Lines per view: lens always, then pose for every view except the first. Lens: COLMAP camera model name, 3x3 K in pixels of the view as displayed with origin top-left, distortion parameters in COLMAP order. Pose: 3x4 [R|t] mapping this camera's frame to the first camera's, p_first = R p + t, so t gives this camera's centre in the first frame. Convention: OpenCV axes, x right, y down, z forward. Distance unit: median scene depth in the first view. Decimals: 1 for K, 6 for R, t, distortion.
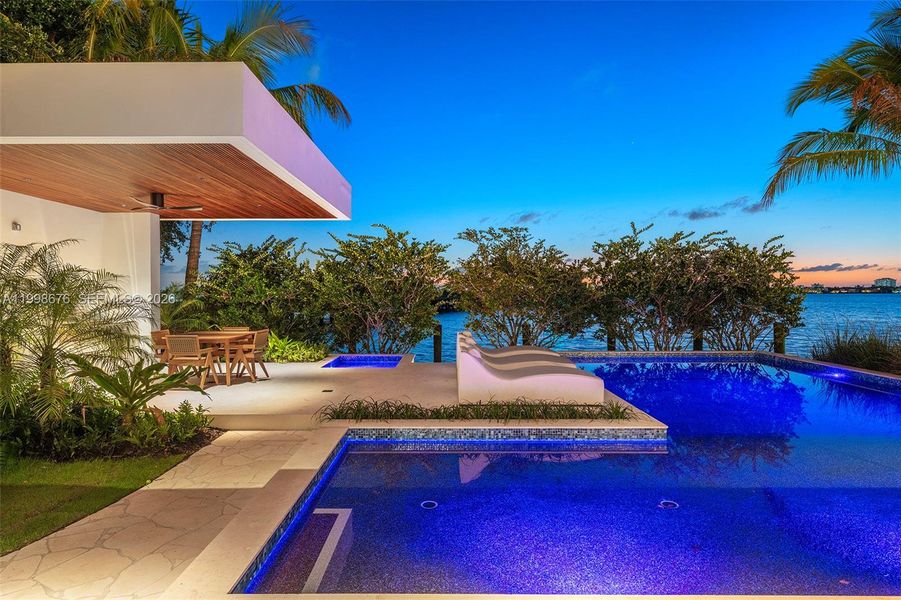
lens RADIAL K [[431.1, 0, 450.0], [0, 431.1, 296.9], [0, 0, 1]] dist [-0.005693, -0.000544]
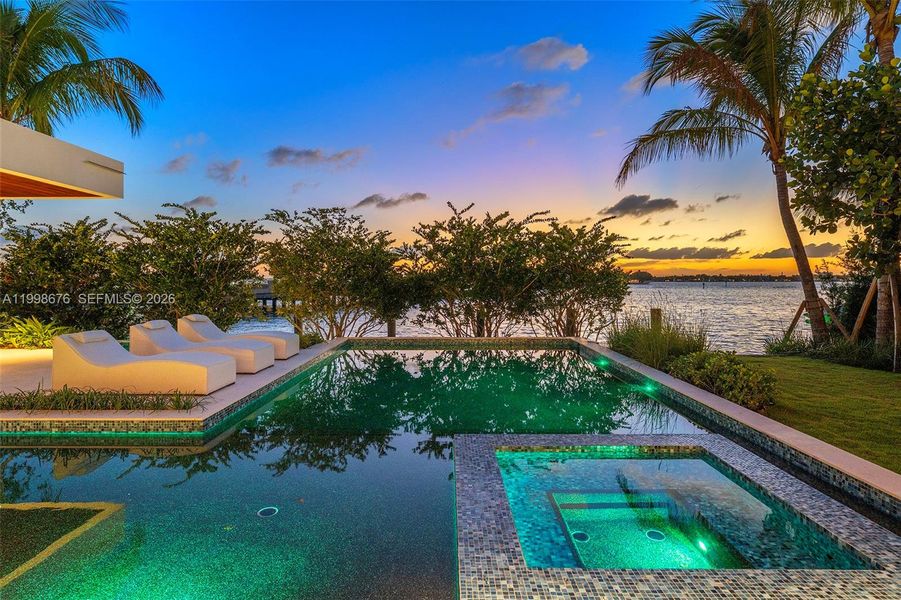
lens RADIAL K [[431.1, 0, 455.3], [0, 431.1, 288.3], [0, 0, 1]] dist [-0.005693, -0.000544]
pose [[0.999959, -0.001090, 0.009039, 0.414790], [0.001052, 0.999991, 0.004196, 0.012971], [-0.009044, -0.004186, 0.999950, 0.046916]]
